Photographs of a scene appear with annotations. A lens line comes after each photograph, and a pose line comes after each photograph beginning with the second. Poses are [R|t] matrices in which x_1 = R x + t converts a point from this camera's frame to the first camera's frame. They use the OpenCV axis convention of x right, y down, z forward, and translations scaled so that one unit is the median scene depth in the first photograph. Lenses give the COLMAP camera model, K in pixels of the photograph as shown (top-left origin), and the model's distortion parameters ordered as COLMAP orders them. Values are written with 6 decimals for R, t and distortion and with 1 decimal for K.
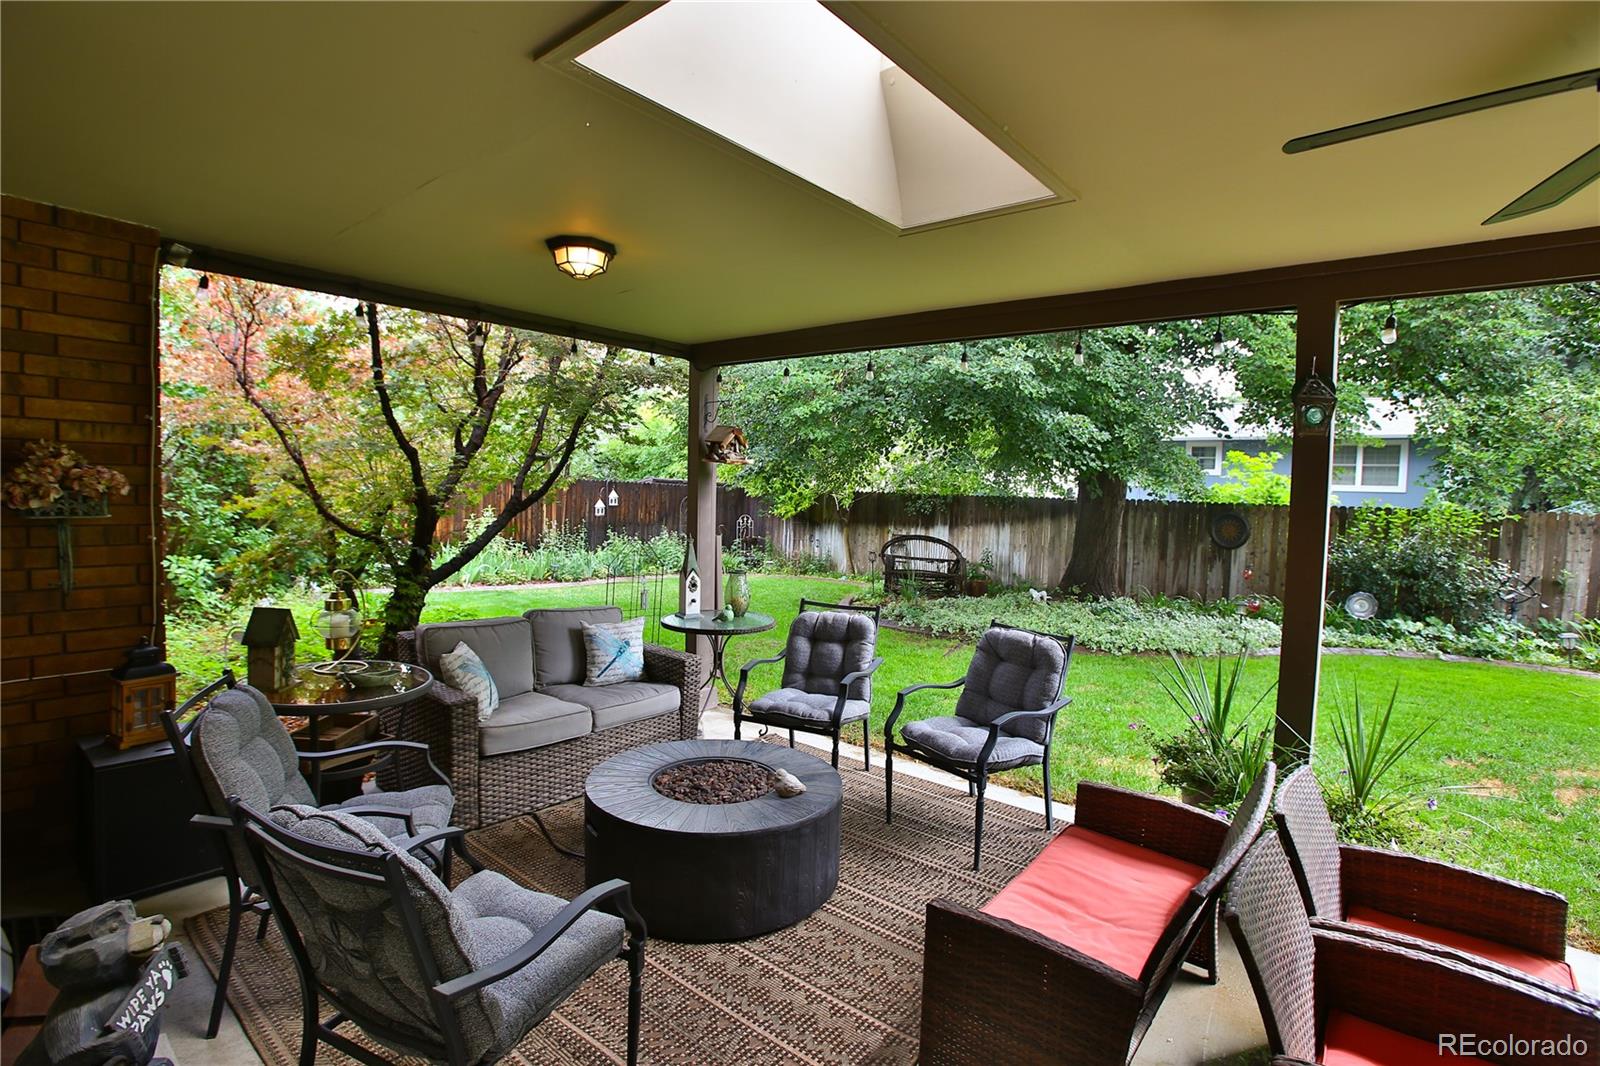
lens RADIAL K [[774.7, 0, 798.1], [0, 774.7, 528.7], [0, 0, 1]] dist [-0.073410, 0.030378]
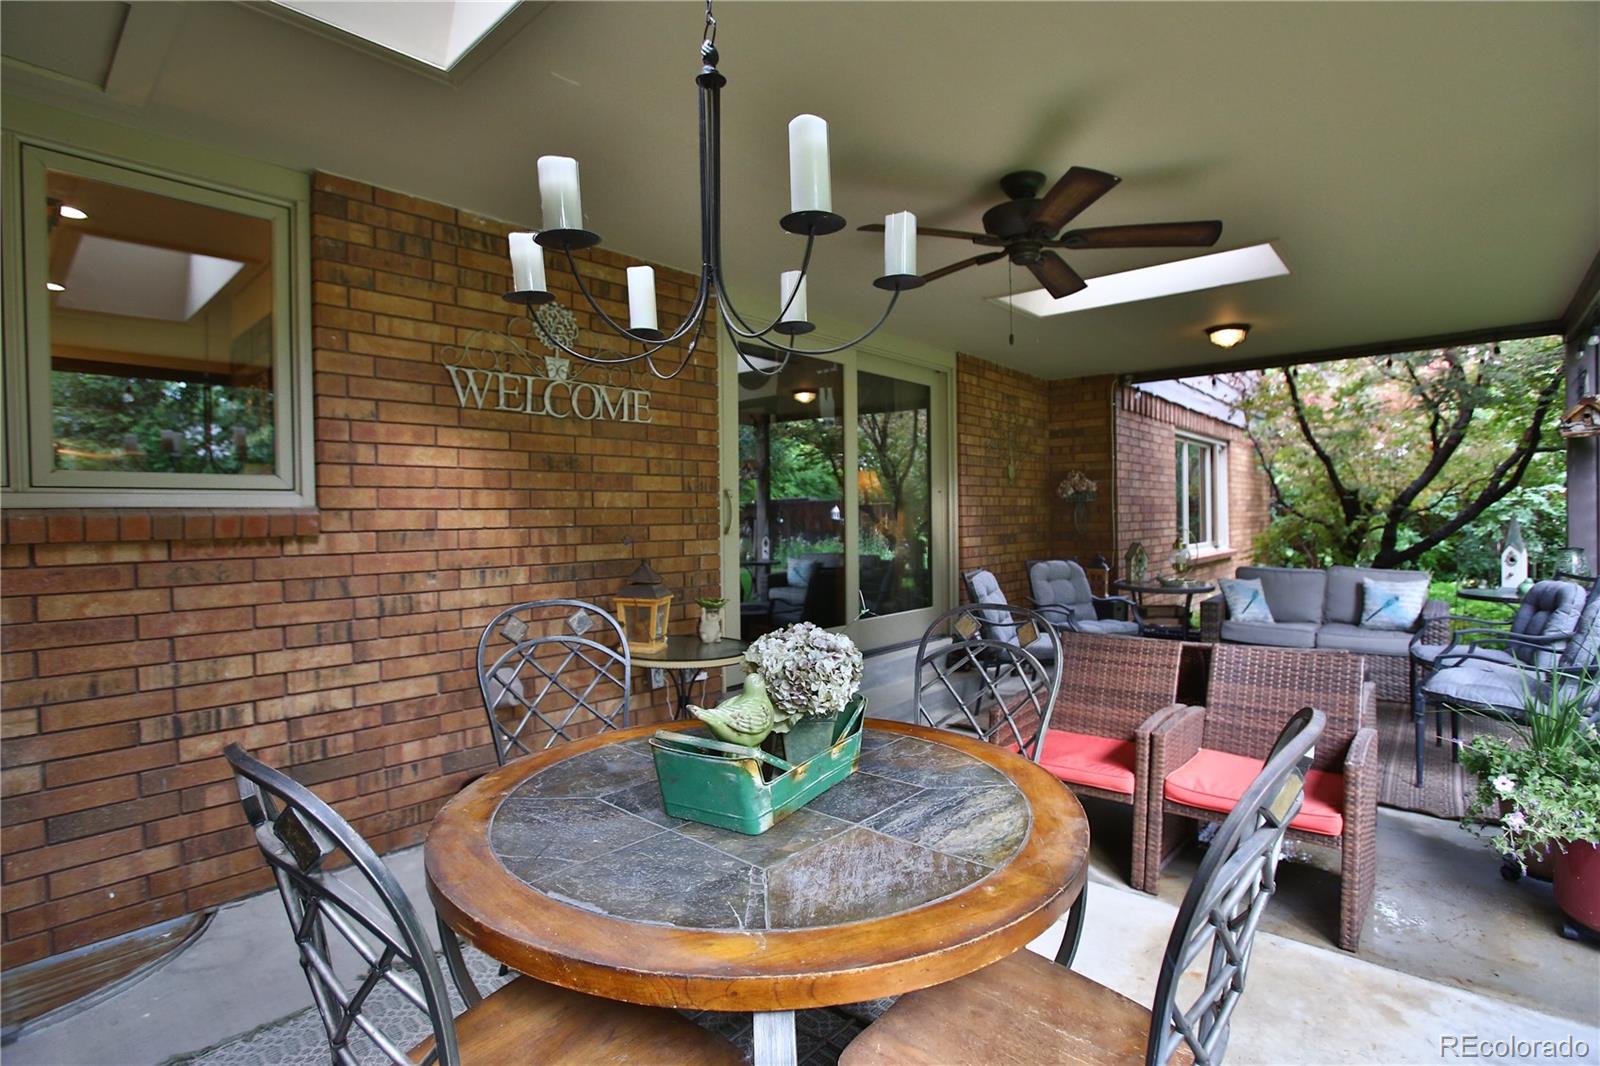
lens RADIAL K [[774.7, 0, 798.1], [0, 774.7, 528.7], [0, 0, 1]] dist [-0.073410, 0.030378]
pose [[-0.033430, -0.014145, -0.999341, 0.894733], [-0.035941, 0.999270, -0.012941, 0.080042], [0.998795, 0.035484, -0.033914, 0.087785]]
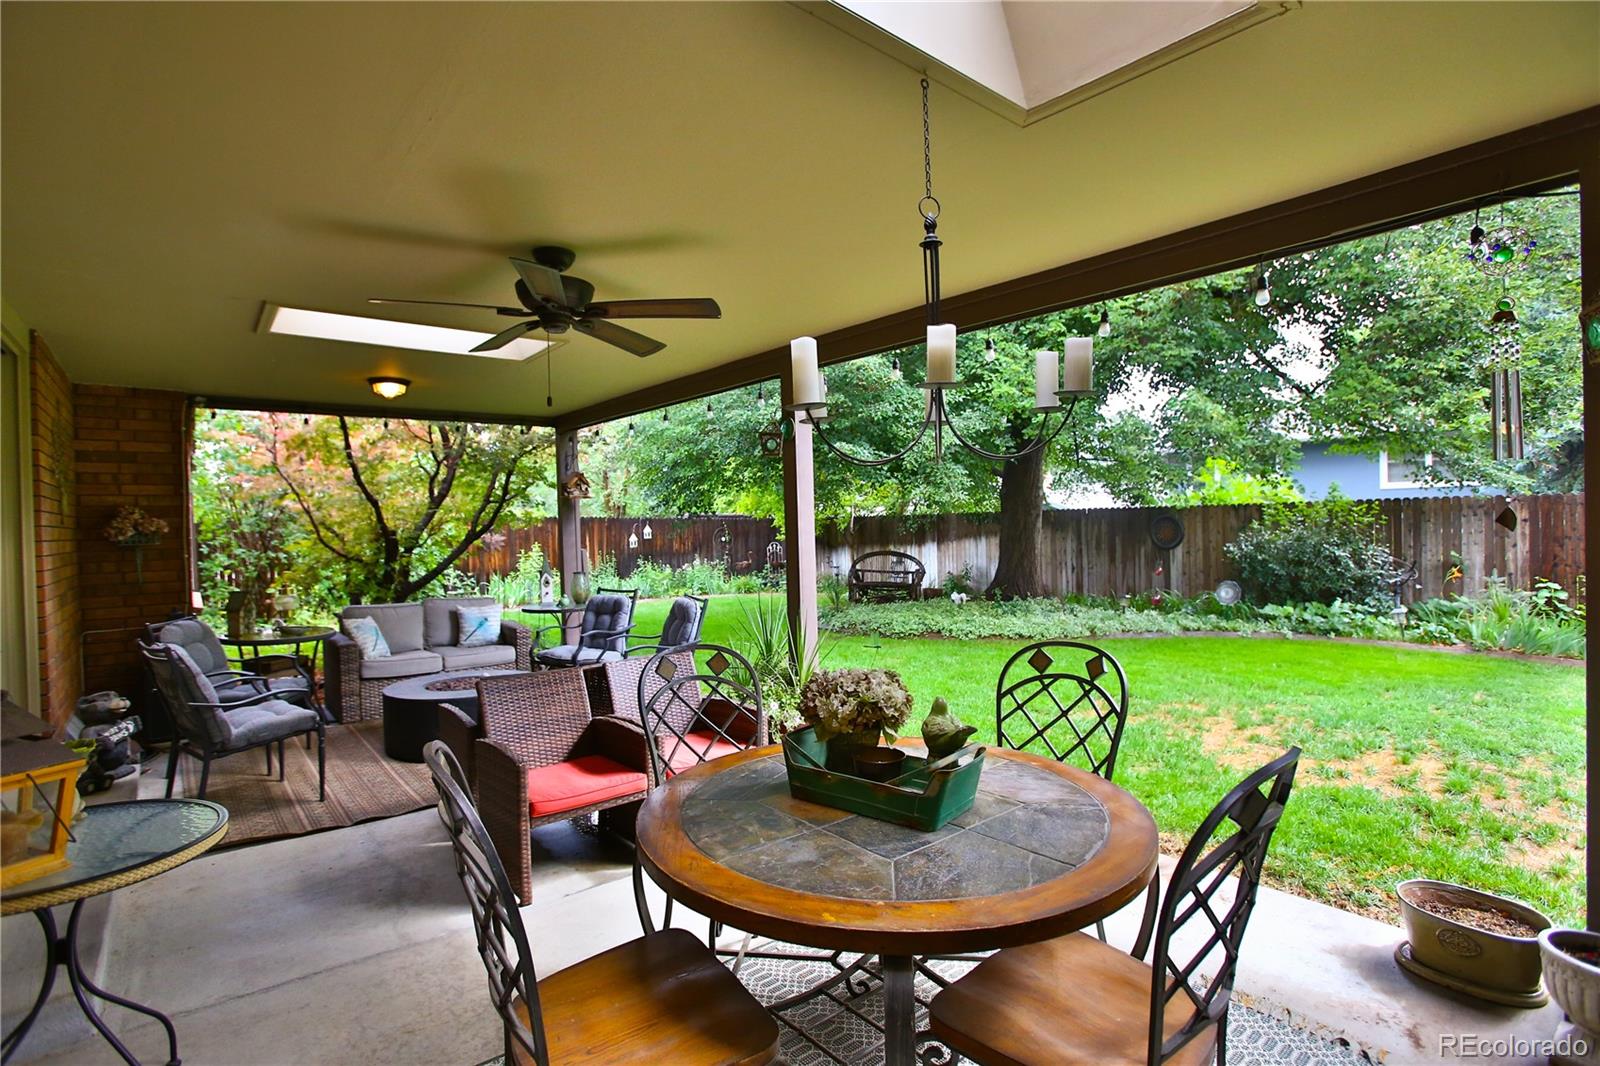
lens RADIAL K [[774.7, 0, 798.1], [0, 774.7, 528.7], [0, 0, 1]] dist [-0.073410, 0.030378]
pose [[0.982159, -0.050815, -0.181054, 0.604301], [0.042912, 0.997958, -0.047304, 0.061503], [0.183088, 0.038691, 0.982335, -0.342432]]
